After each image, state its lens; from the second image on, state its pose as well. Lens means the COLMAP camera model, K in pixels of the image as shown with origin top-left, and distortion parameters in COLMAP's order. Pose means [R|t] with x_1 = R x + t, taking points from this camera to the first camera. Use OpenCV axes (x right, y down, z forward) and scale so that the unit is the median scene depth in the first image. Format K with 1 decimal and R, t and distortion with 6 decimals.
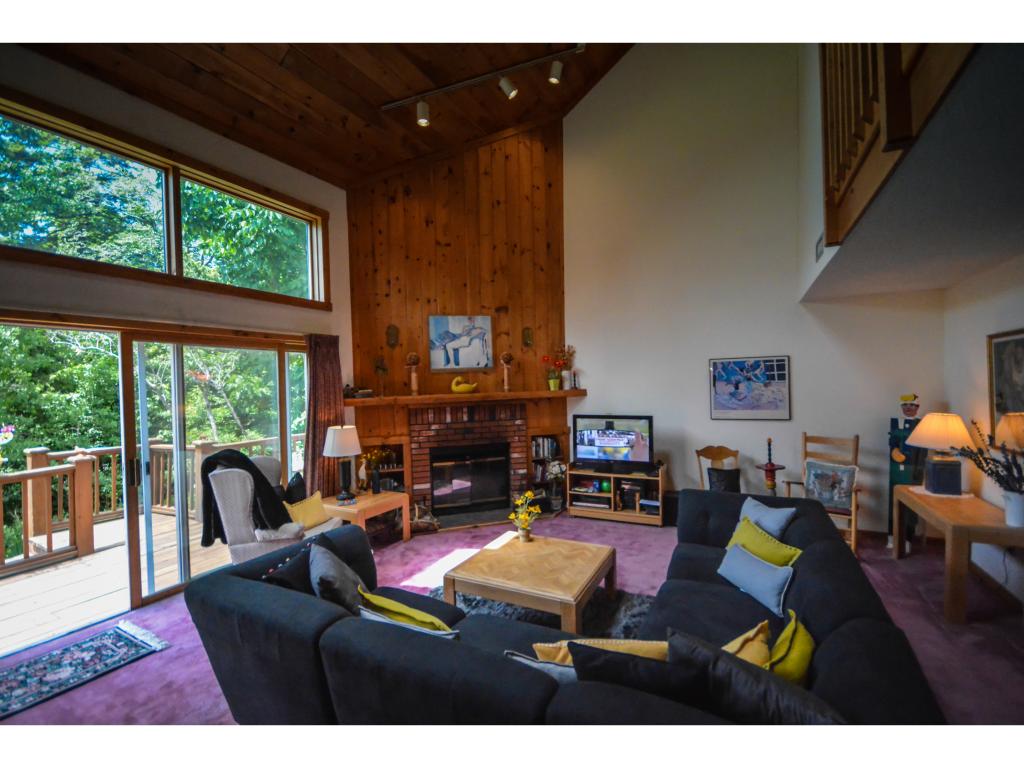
lens RADIAL K [[454.7, 0, 515.2], [0, 454.7, 384.8], [0, 0, 1]] dist [-0.002333, 0.000284]
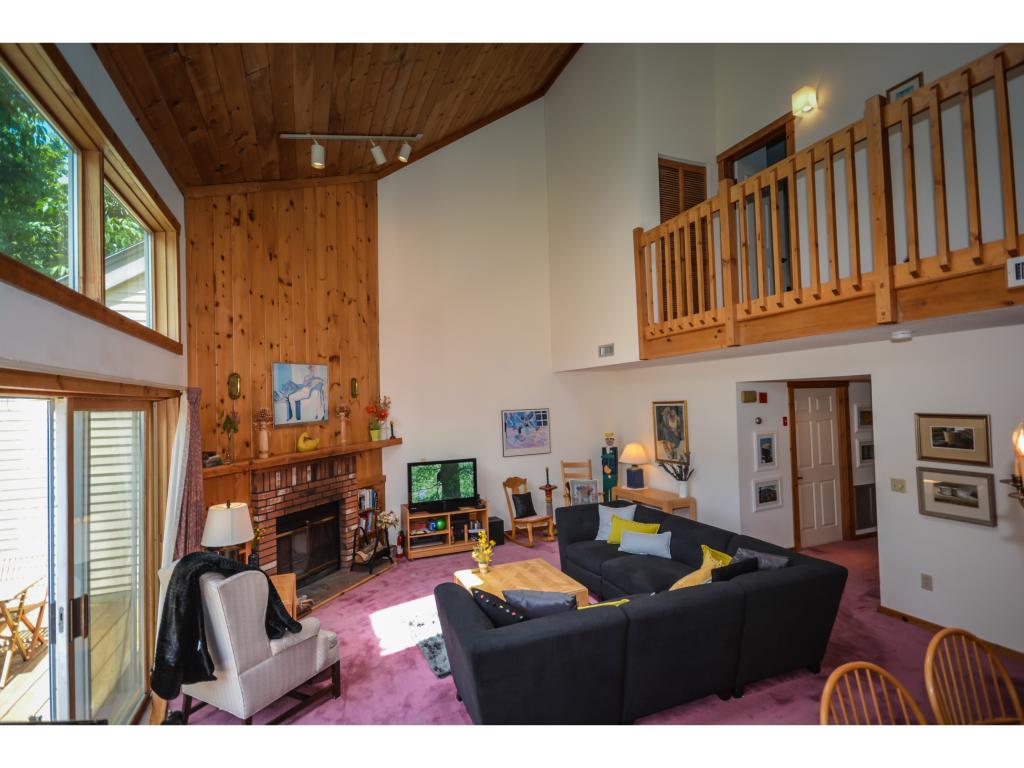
lens RADIAL K [[494.6, 0, 511.7], [0, 494.6, 384.6], [0, 0, 1]] dist [-0.003834, 0.000077]
pose [[0.657936, 0.027800, 0.752560, -0.600614], [0.019906, 0.998327, -0.054281, -0.051379], [-0.752810, 0.050694, 0.656282, 0.046365]]
